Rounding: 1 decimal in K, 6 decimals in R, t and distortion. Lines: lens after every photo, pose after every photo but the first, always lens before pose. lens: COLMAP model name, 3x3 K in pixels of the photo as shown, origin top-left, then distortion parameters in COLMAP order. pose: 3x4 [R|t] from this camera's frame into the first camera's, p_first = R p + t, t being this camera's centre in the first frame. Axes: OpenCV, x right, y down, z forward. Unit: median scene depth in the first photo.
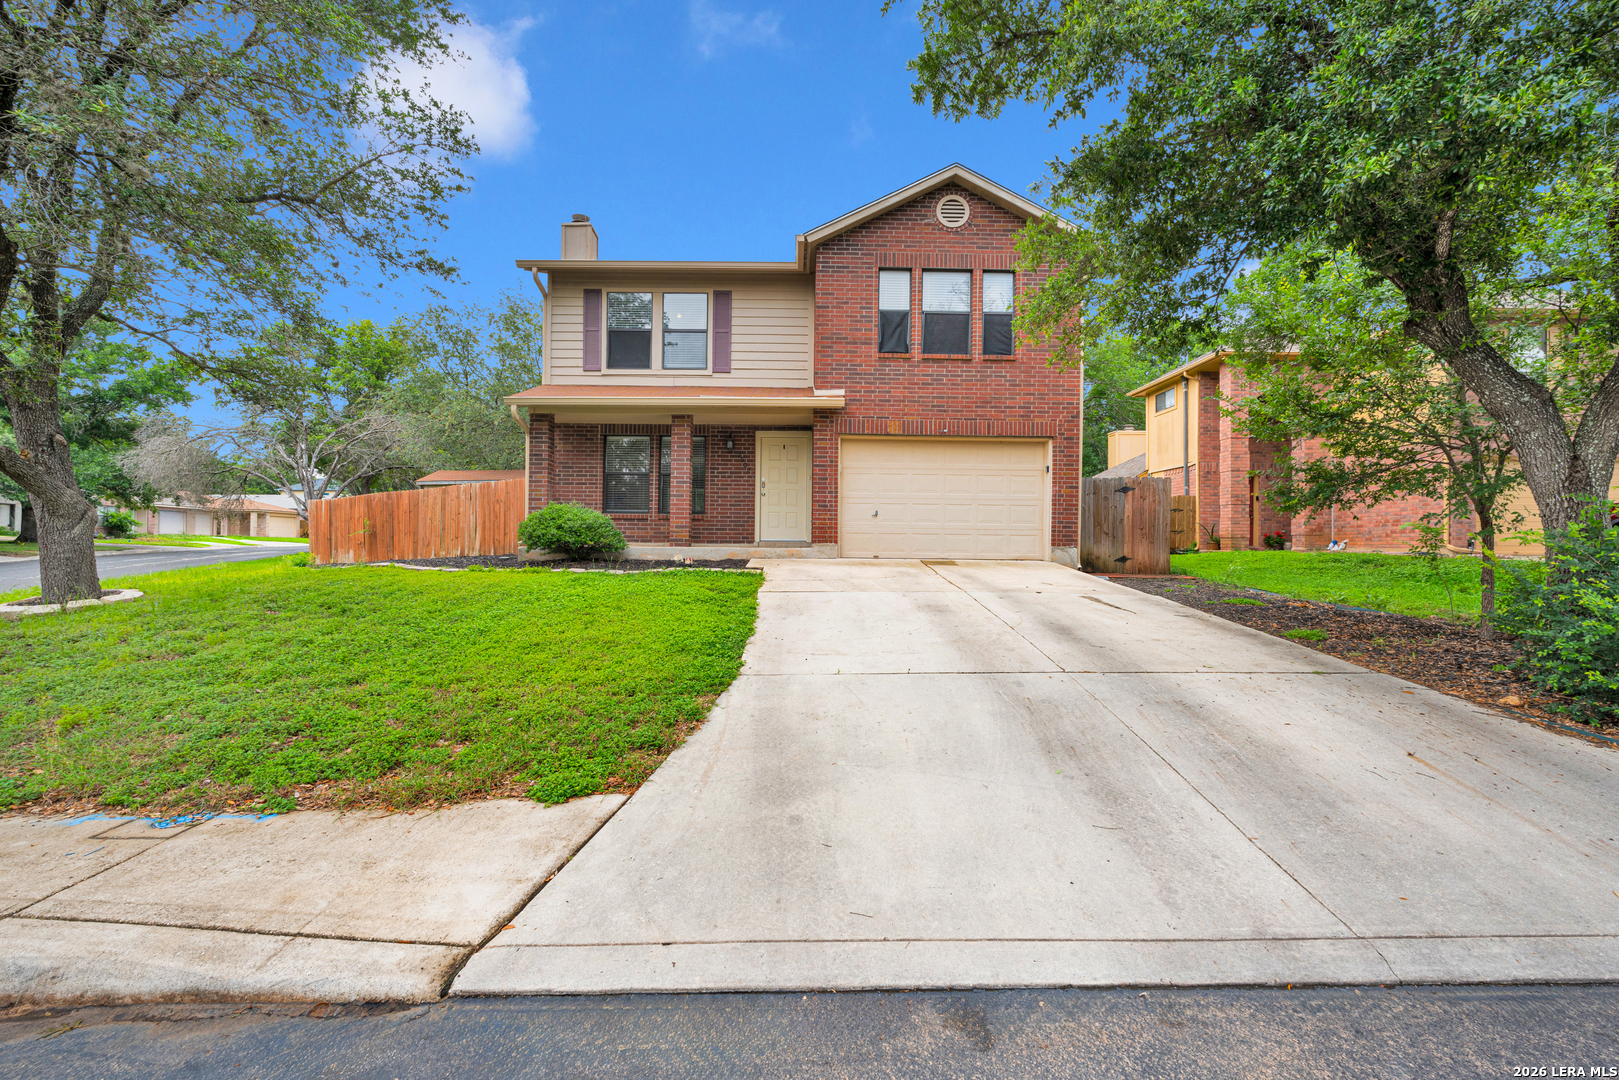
lens RADIAL K [[702.6, 0, 804.8], [0, 702.6, 544.4], [0, 0, 1]] dist [-0.008180, -0.000026]
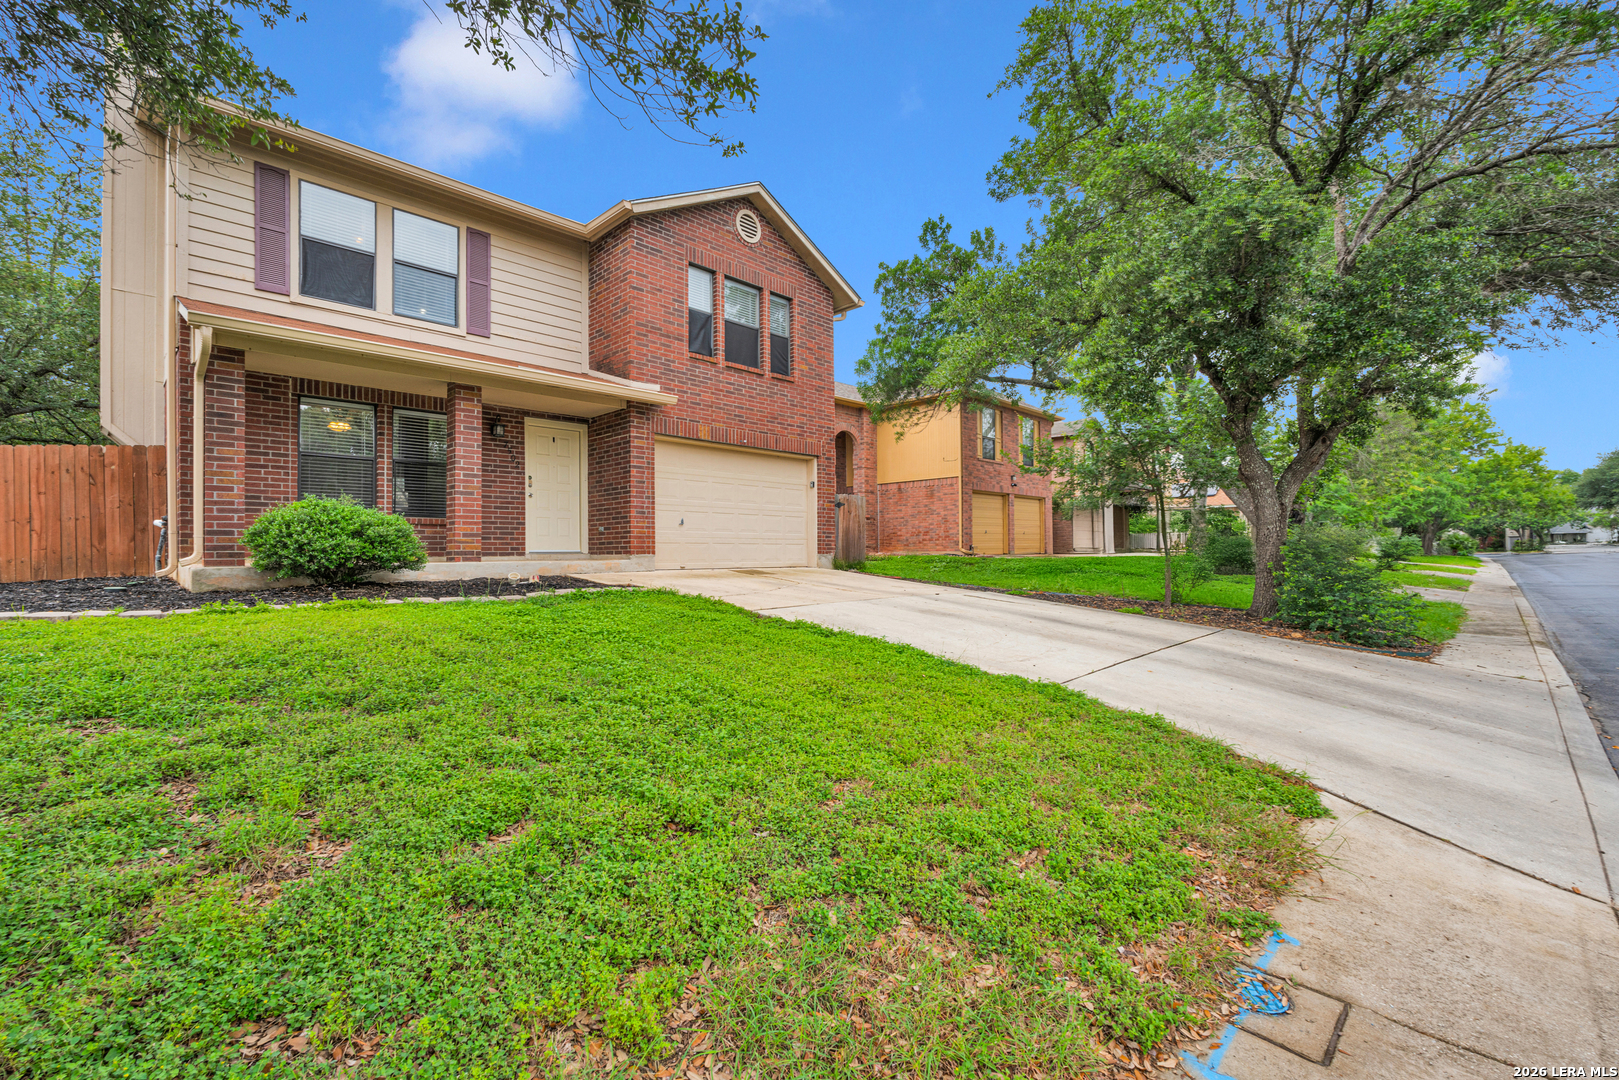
lens RADIAL K [[702.6, 0, 804.8], [0, 702.6, 544.4], [0, 0, 1]] dist [-0.008180, -0.000026]
pose [[0.714126, -0.004093, 0.700005, -0.443471], [0.010574, 0.999932, -0.004940, -0.007819], [-0.699937, 0.010930, 0.714121, 0.219945]]
